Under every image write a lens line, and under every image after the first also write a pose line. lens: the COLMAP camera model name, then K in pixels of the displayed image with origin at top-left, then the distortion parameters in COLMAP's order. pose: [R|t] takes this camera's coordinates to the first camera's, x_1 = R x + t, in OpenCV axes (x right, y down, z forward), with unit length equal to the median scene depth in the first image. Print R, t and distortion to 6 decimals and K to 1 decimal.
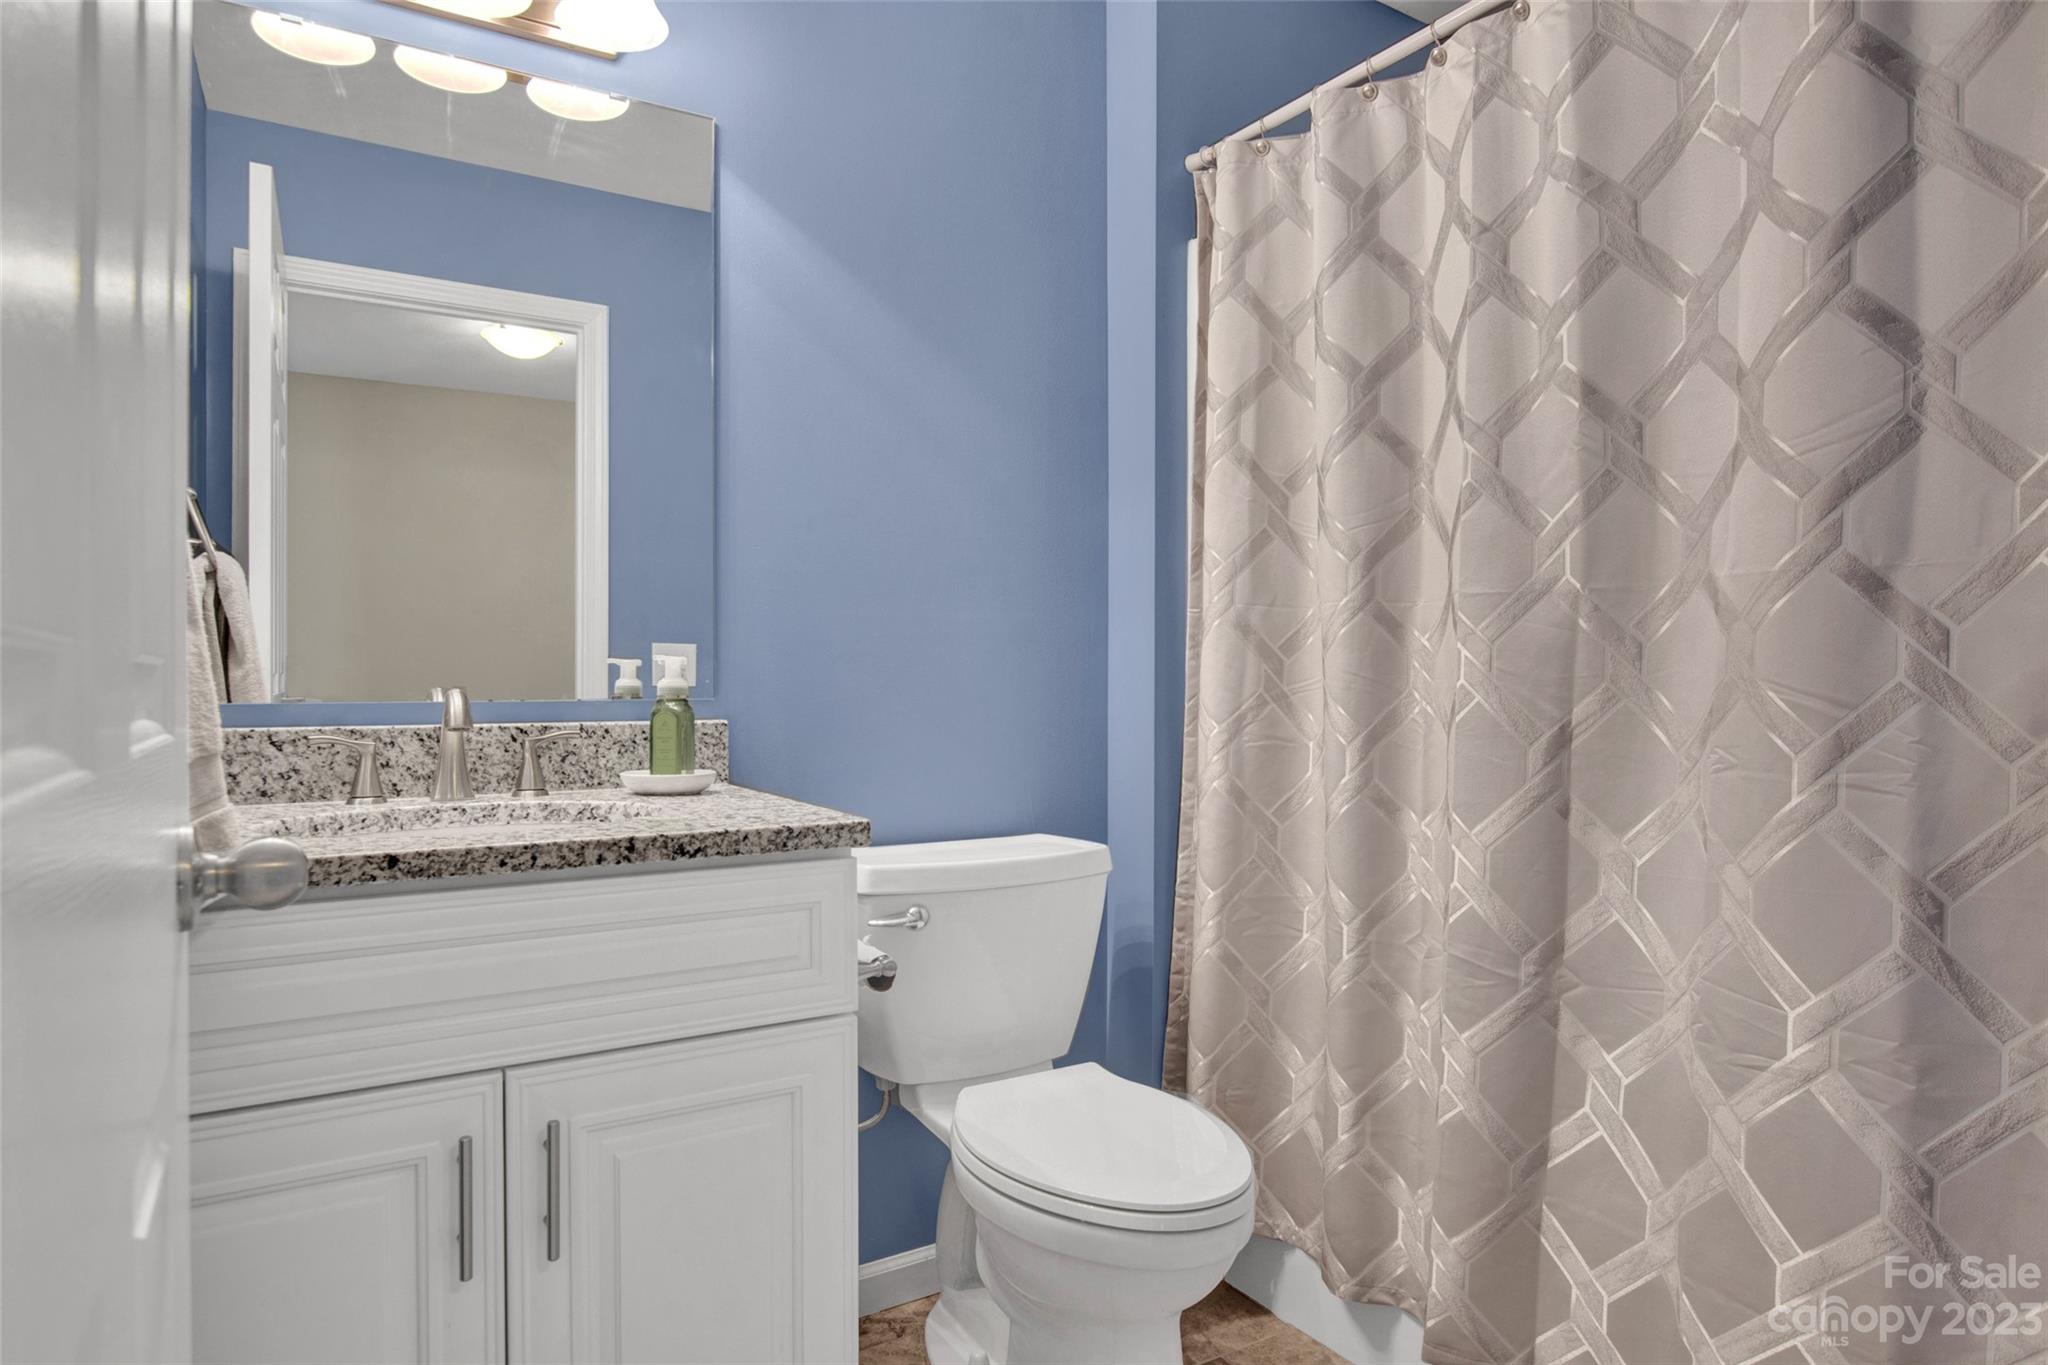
lens RADIAL K [[1100.1, 0, 1037.1], [0, 1100.1, 693.2], [0, 0, 1]] dist [-0.019239, 0.001550]
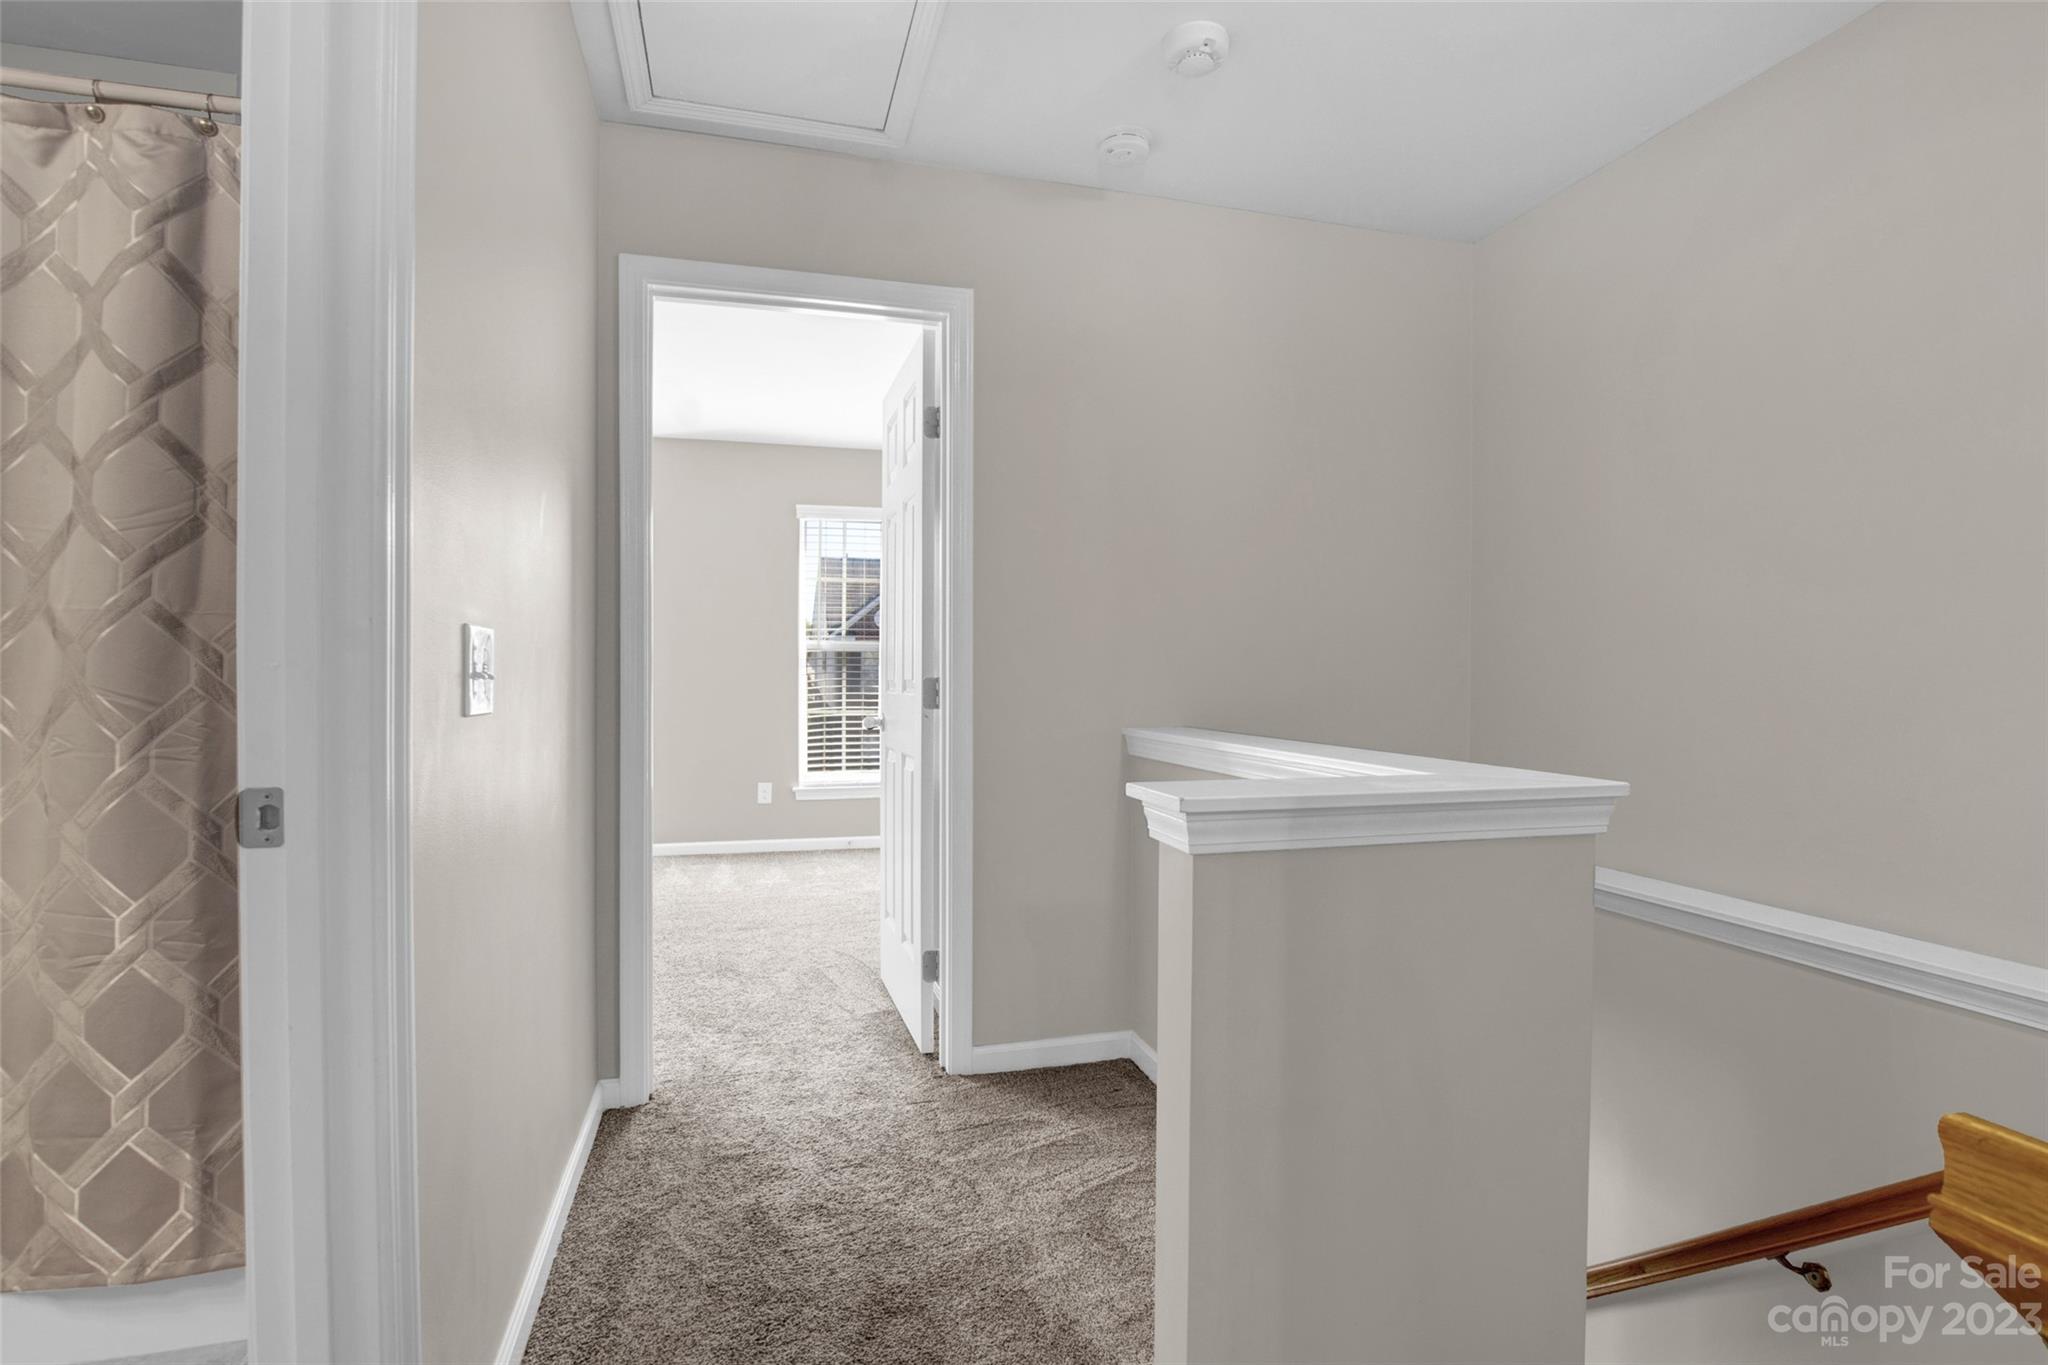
lens RADIAL K [[1013.6, 0, 1033.8], [0, 1013.6, 681.7], [0, 0, 1]] dist [-0.033610, 0.007783]
pose [[0.256544, -0.005945, 0.966514, -0.257355], [0.004055, 0.999979, 0.005074, -0.020435], [-0.966524, 0.002618, 0.256562, -0.505340]]
